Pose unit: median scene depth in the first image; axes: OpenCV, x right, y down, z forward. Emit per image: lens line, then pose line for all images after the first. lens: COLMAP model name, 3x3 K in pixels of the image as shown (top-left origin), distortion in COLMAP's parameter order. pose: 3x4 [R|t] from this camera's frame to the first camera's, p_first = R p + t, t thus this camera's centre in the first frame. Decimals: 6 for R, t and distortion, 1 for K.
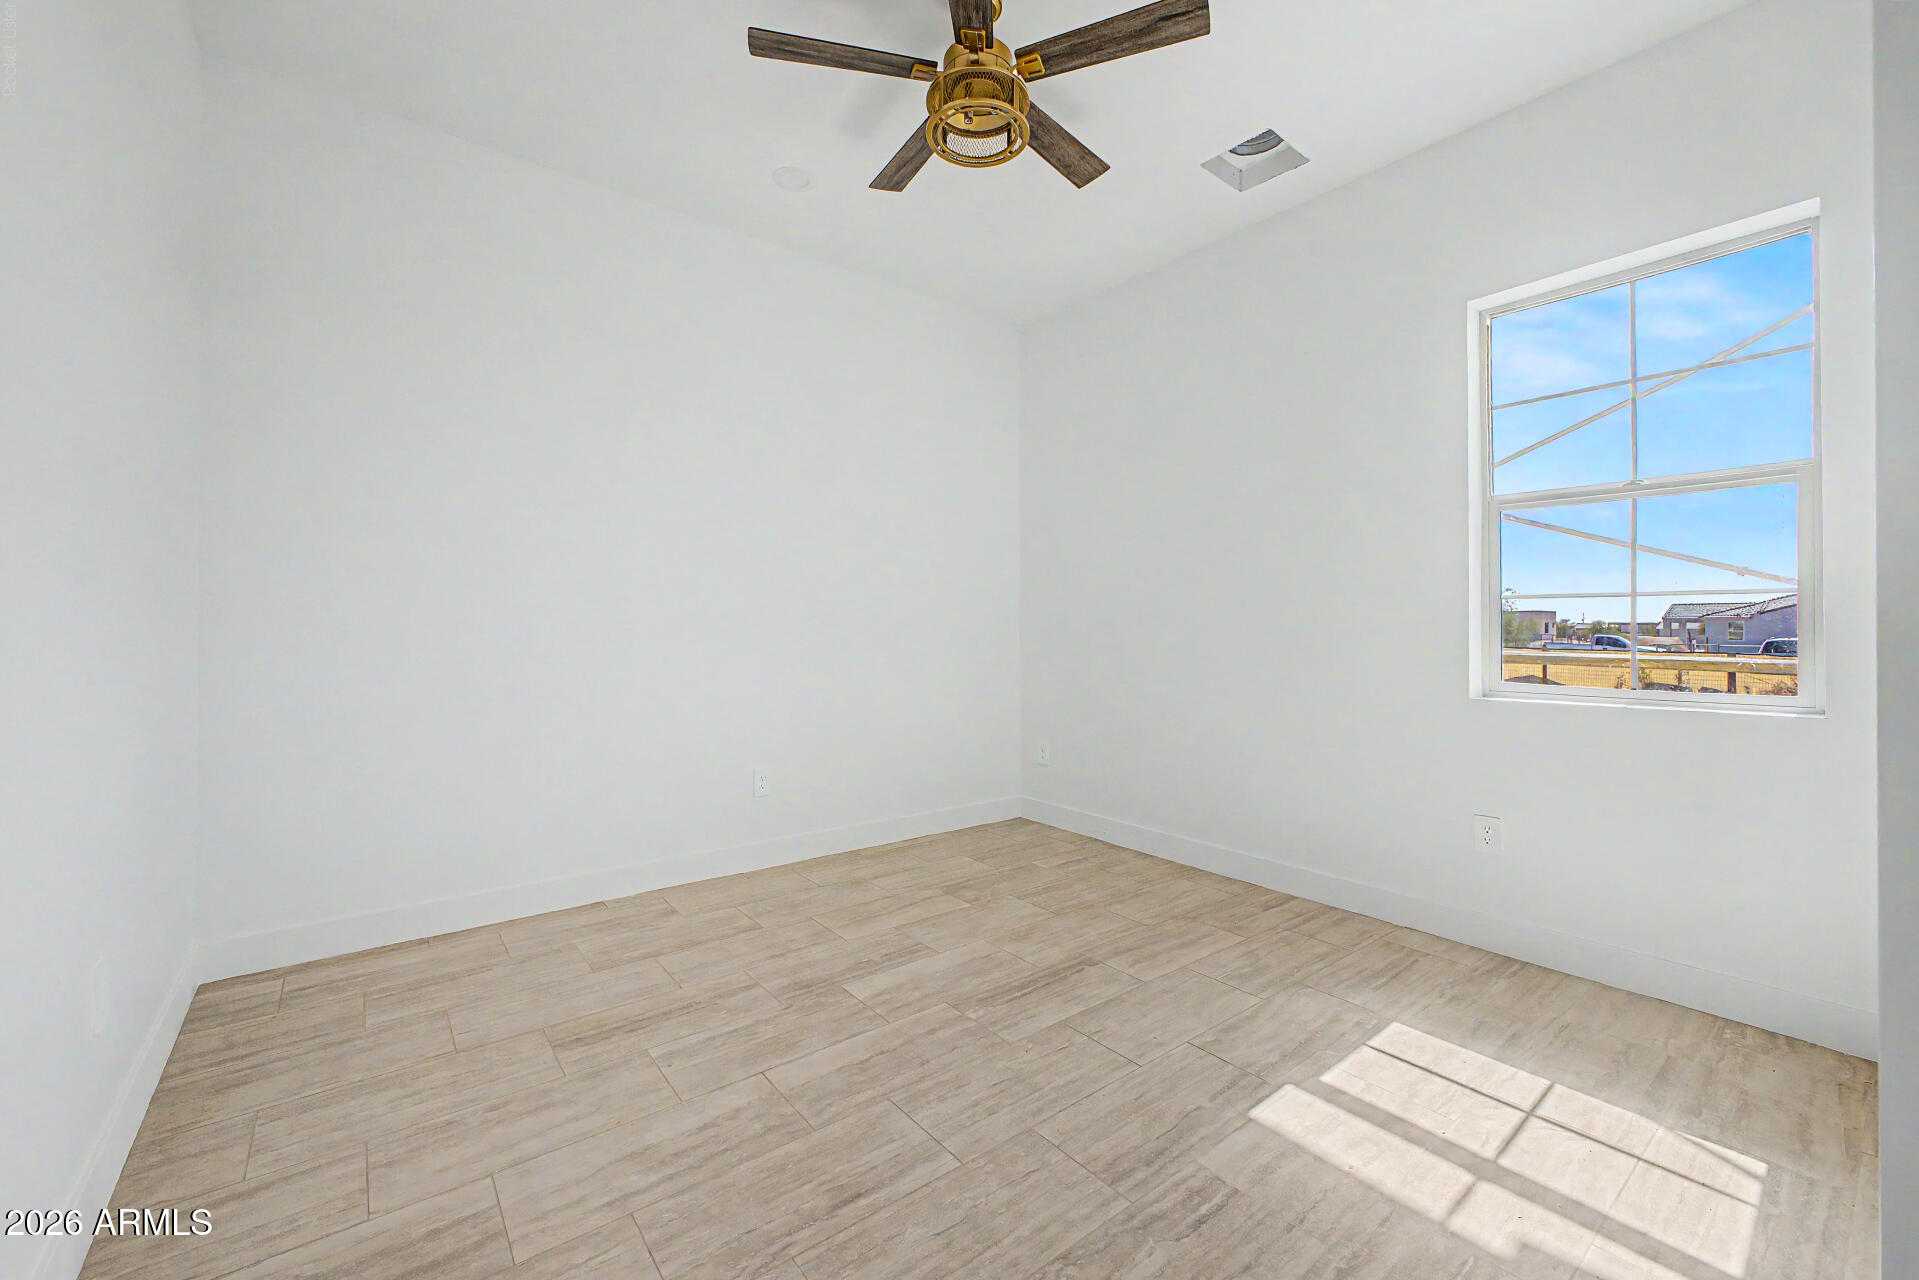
lens RADIAL K [[755.4, 0, 957.2], [0, 755.4, 632.6], [0, 0, 1]] dist [0.010723, -0.001091]
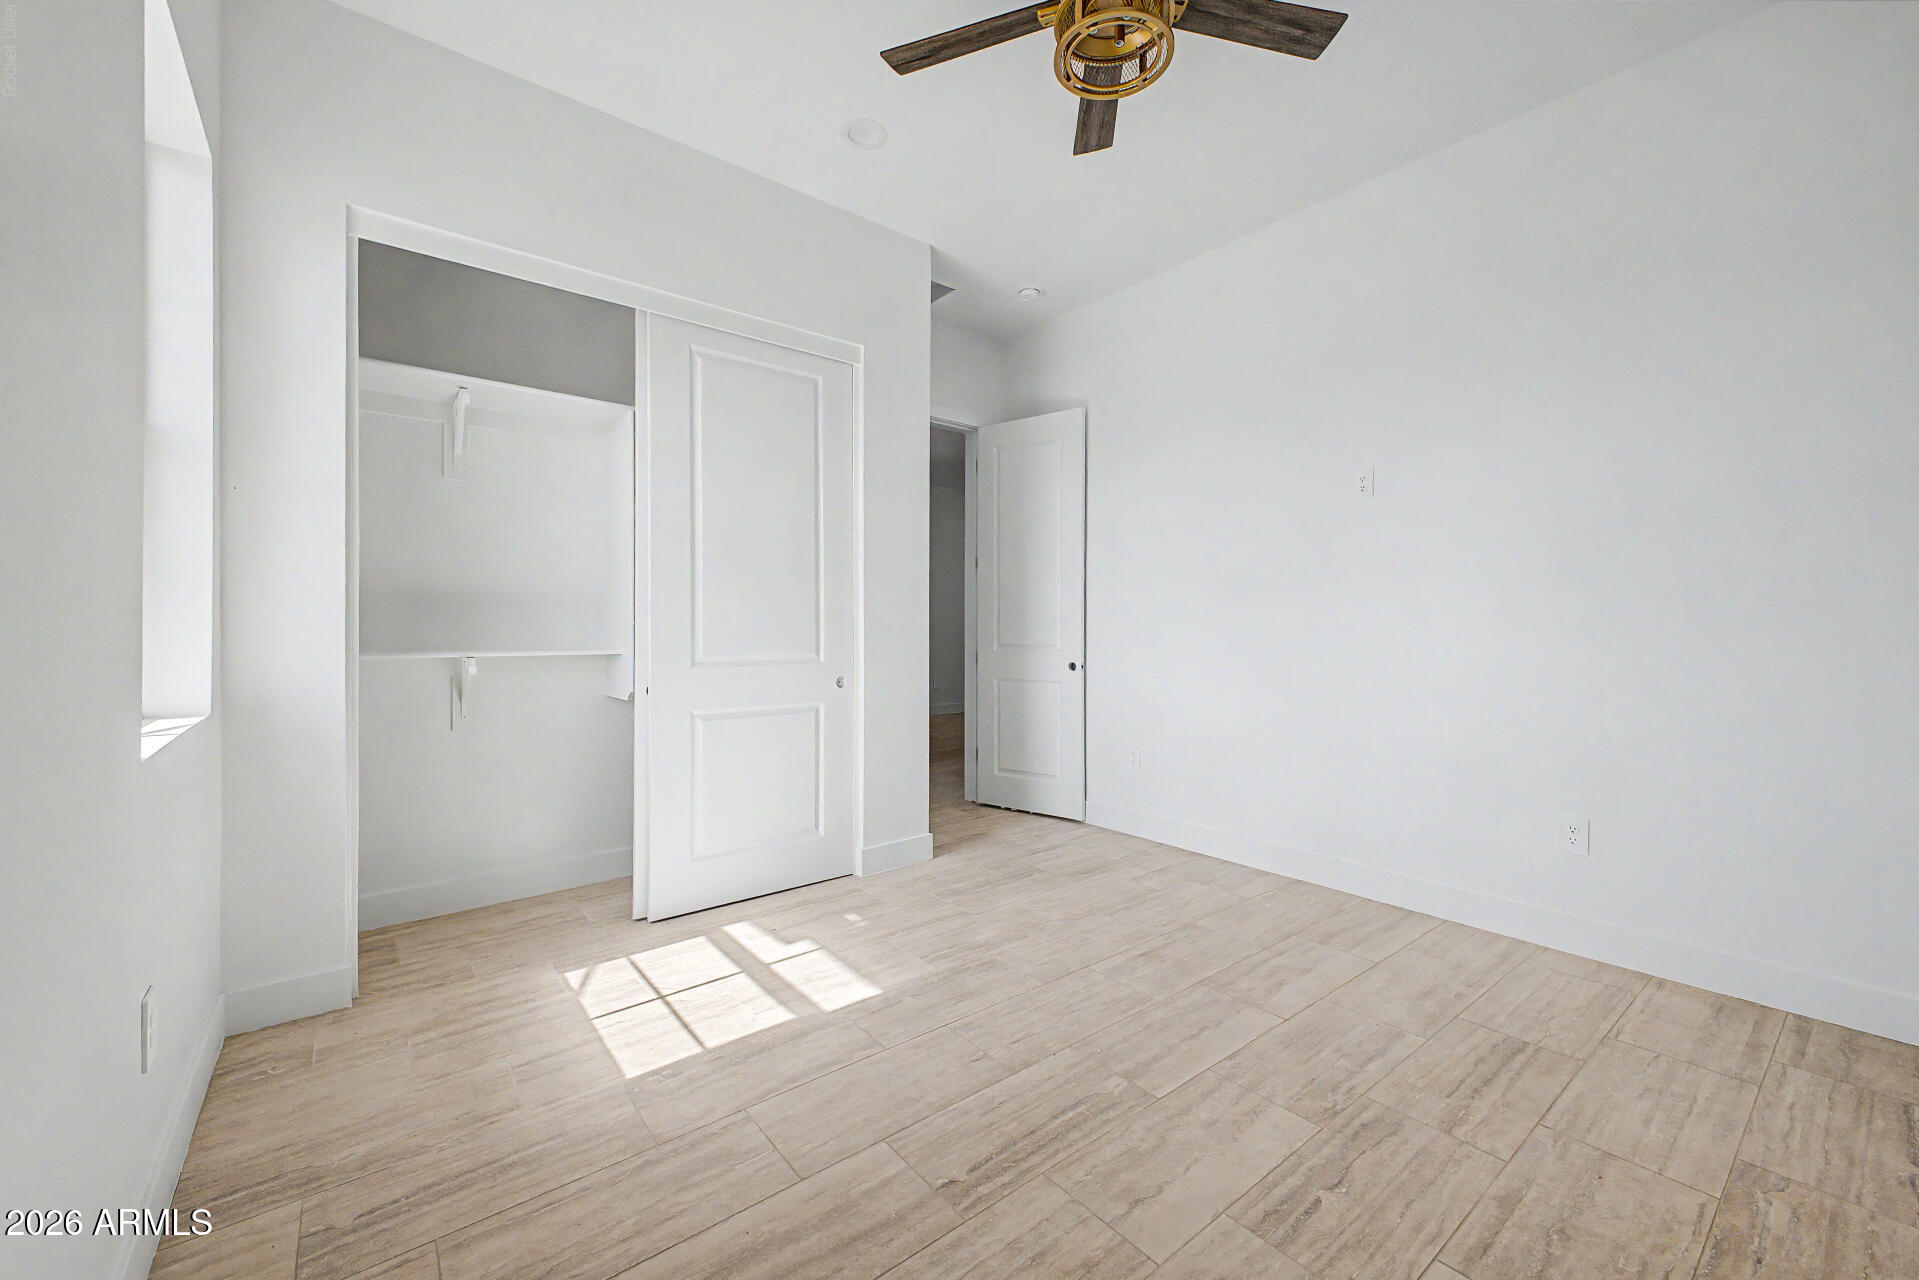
lens RADIAL K [[755.4, 0, 959.7], [0, 755.4, 635.1], [0, 0, 1]] dist [0.010723, -0.001091]
pose [[-0.999972, -0.001884, -0.007273, 0.229223], [-0.001914, 0.999990, 0.004114, 0.006753], [0.007265, 0.004128, -0.999965, 2.062337]]
